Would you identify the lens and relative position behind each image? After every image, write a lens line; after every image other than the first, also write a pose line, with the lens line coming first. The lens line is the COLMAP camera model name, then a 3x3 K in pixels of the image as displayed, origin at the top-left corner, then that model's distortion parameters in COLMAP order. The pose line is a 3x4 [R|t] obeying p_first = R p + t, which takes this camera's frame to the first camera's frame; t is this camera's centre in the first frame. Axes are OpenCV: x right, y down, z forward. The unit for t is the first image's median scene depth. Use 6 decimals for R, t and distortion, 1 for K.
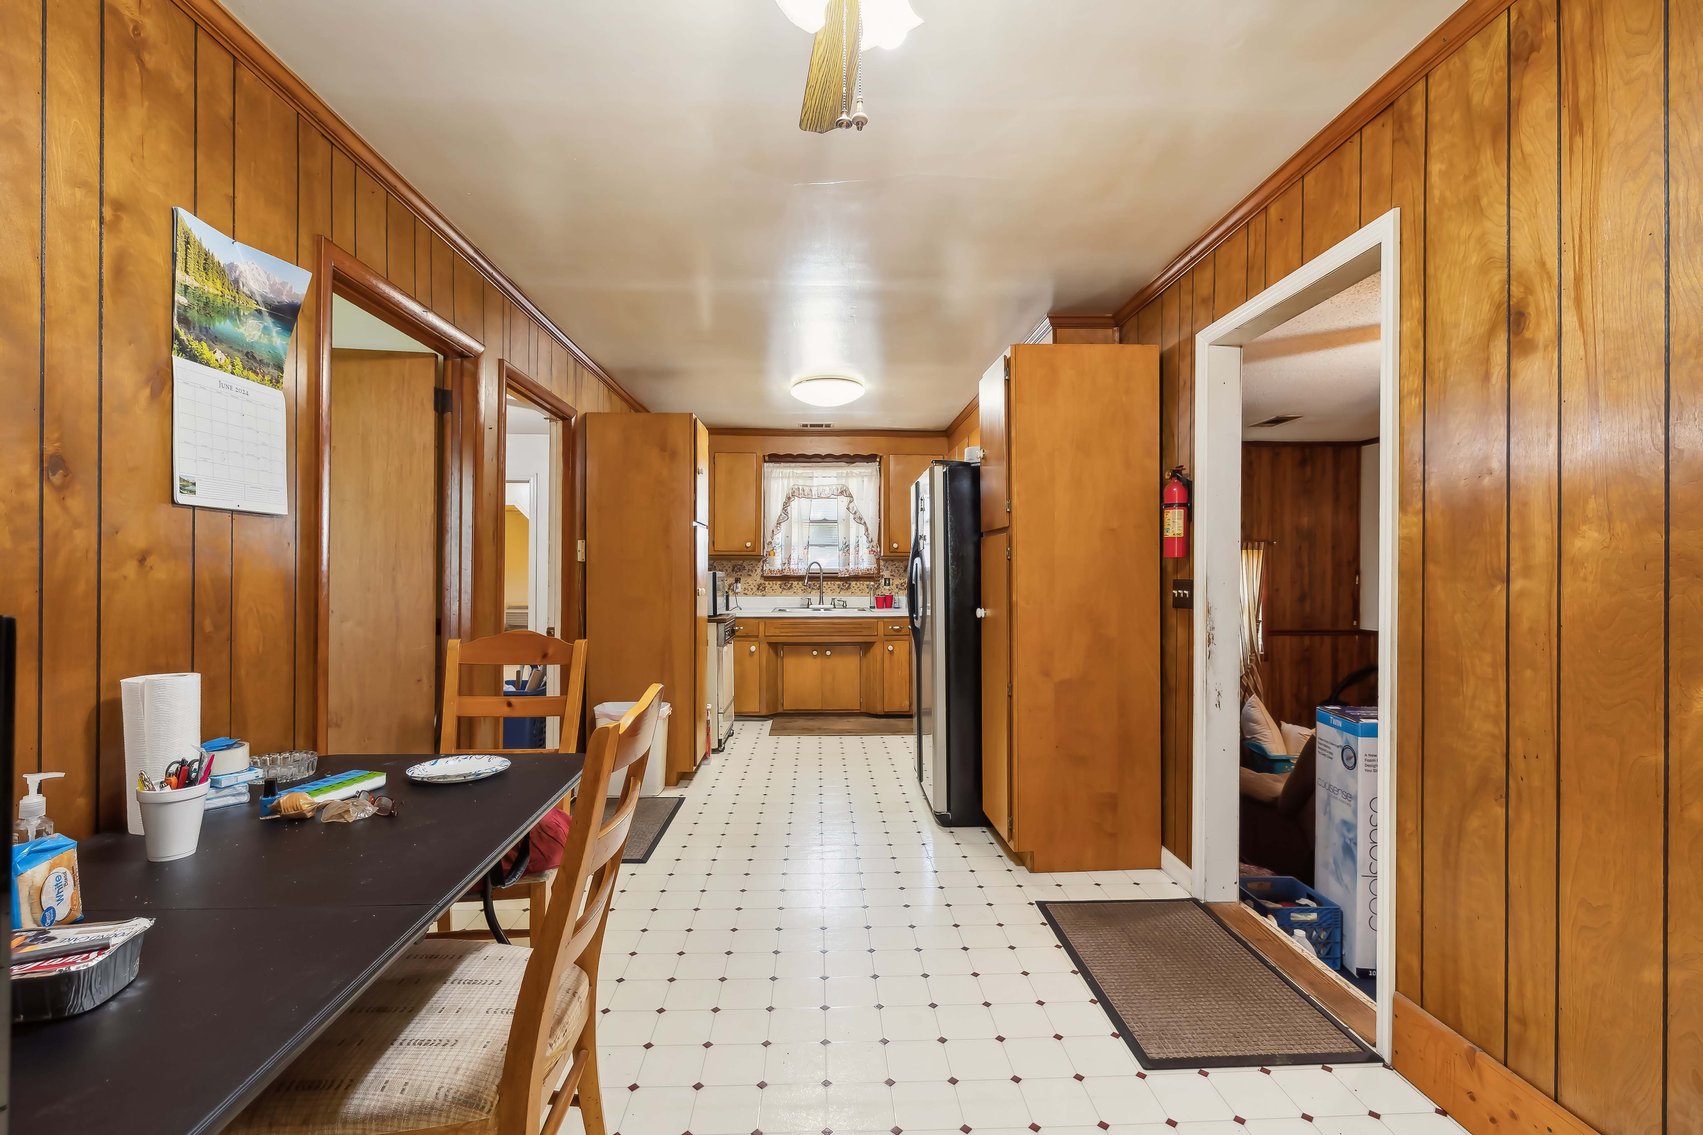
lens RADIAL K [[740.4, 0, 851.5], [0, 740.4, 567.5], [0, 0, 1]] dist [0.013859, 0.000118]
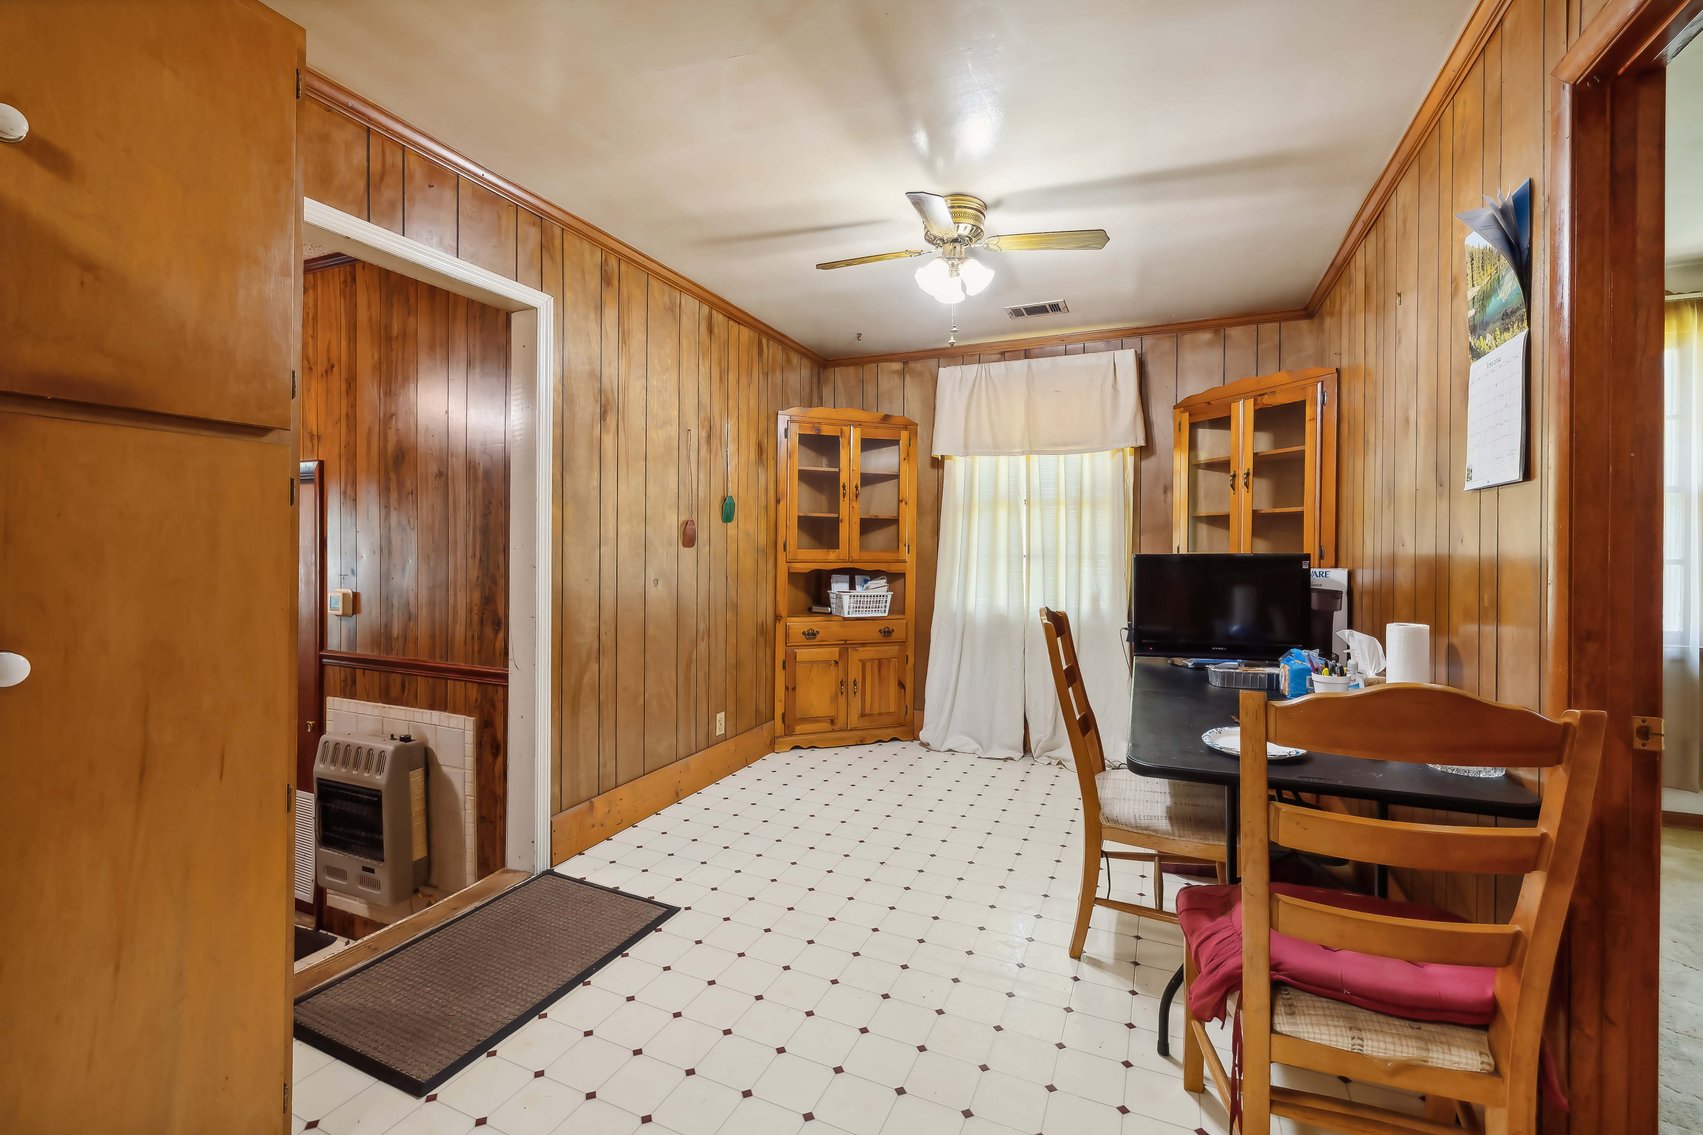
lens RADIAL K [[734.1, 0, 844.8], [0, 734.1, 555.9], [0, 0, 1]] dist [-0.001093, 0.000097]
pose [[-0.893539, -0.008413, 0.448907, -0.486646], [-0.007362, 0.999965, 0.004087, 0.029989], [-0.448925, 0.000347, -0.893569, 2.164287]]
